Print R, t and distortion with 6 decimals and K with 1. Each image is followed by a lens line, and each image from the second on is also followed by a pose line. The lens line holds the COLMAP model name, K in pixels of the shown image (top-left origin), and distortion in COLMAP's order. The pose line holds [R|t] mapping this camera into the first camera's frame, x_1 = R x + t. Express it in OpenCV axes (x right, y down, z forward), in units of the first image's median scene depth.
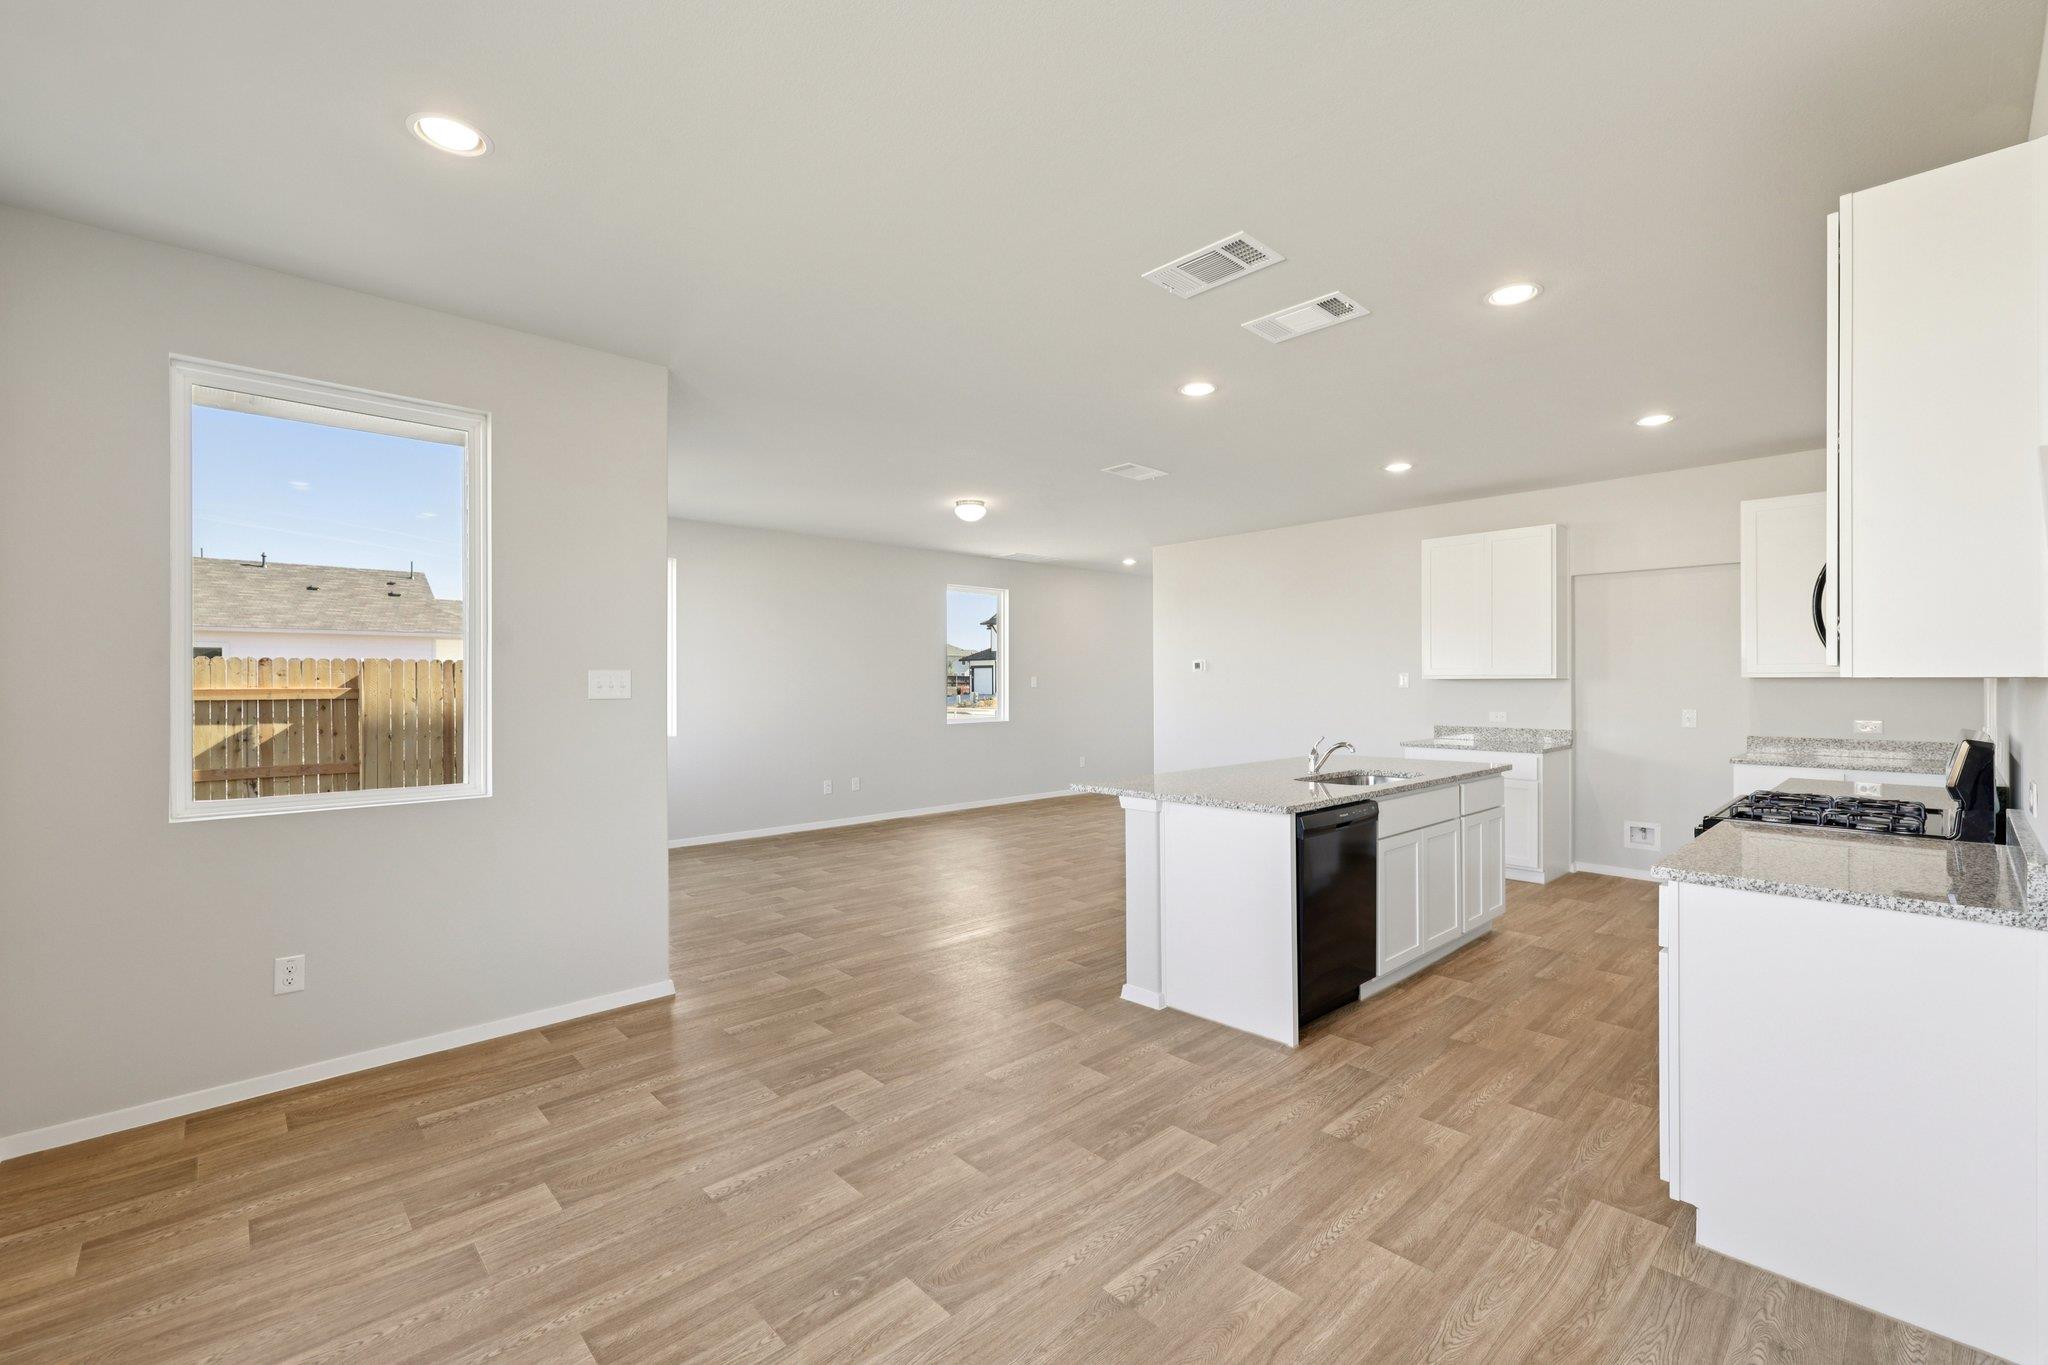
lens RADIAL K [[866.0, 0, 1027.2], [0, 866.0, 681.3], [0, 0, 1]] dist [-0.000732, 0.000271]
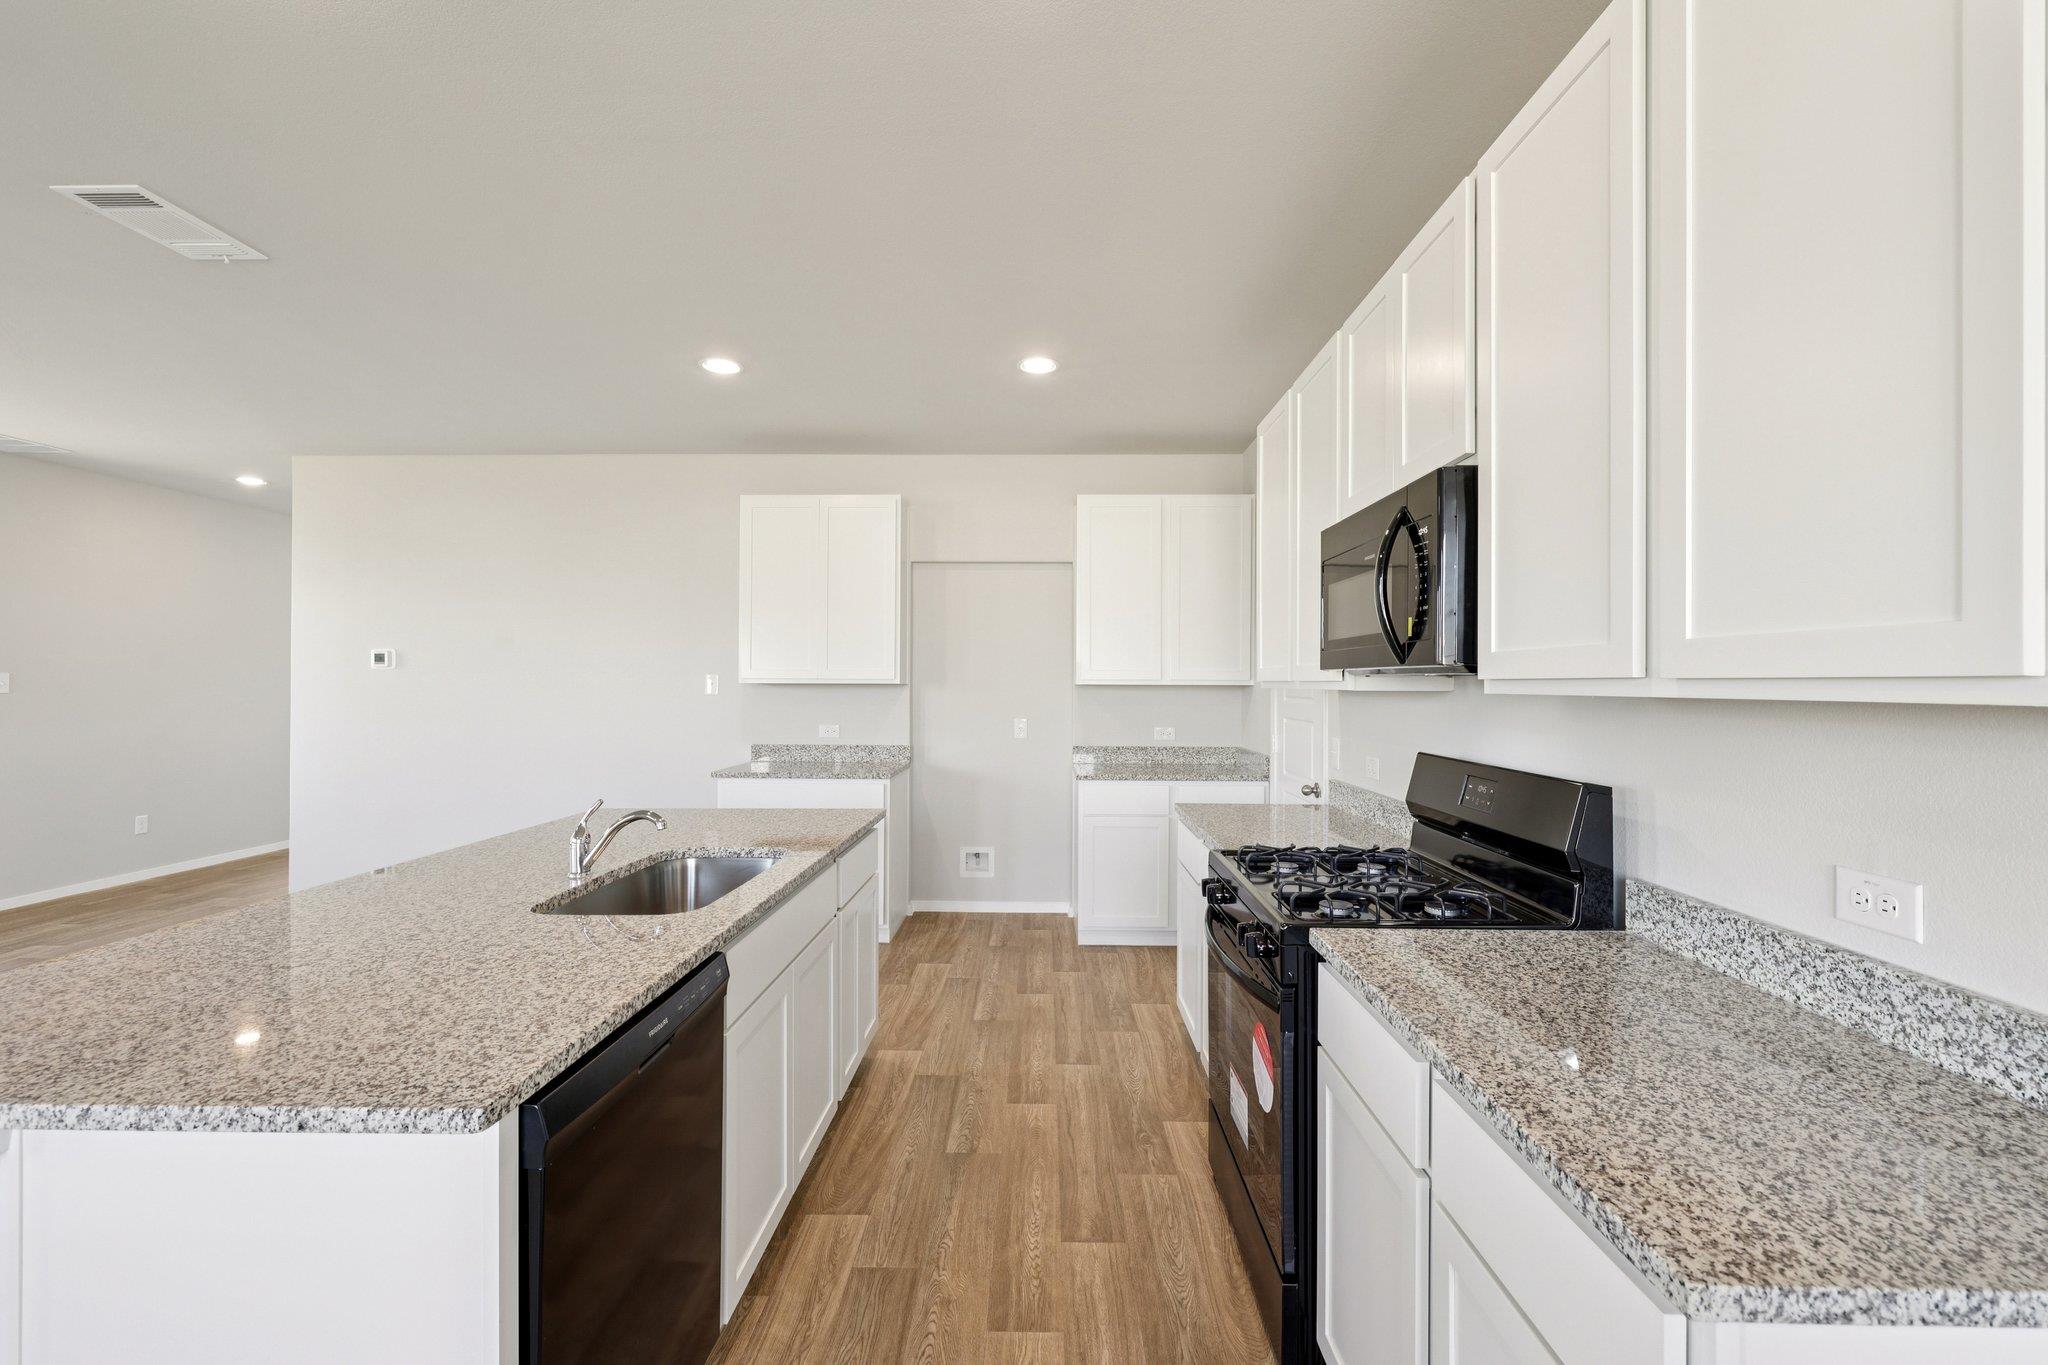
lens RADIAL K [[866.0, 0, 1034.2], [0, 866.0, 676.9], [0, 0, 1]] dist [-0.000732, 0.000271]
pose [[0.695790, 0.011074, 0.718160, 0.120178], [-0.006789, 0.999938, -0.008842, -0.003755], [-0.718213, 0.001277, 0.695822, 0.363584]]
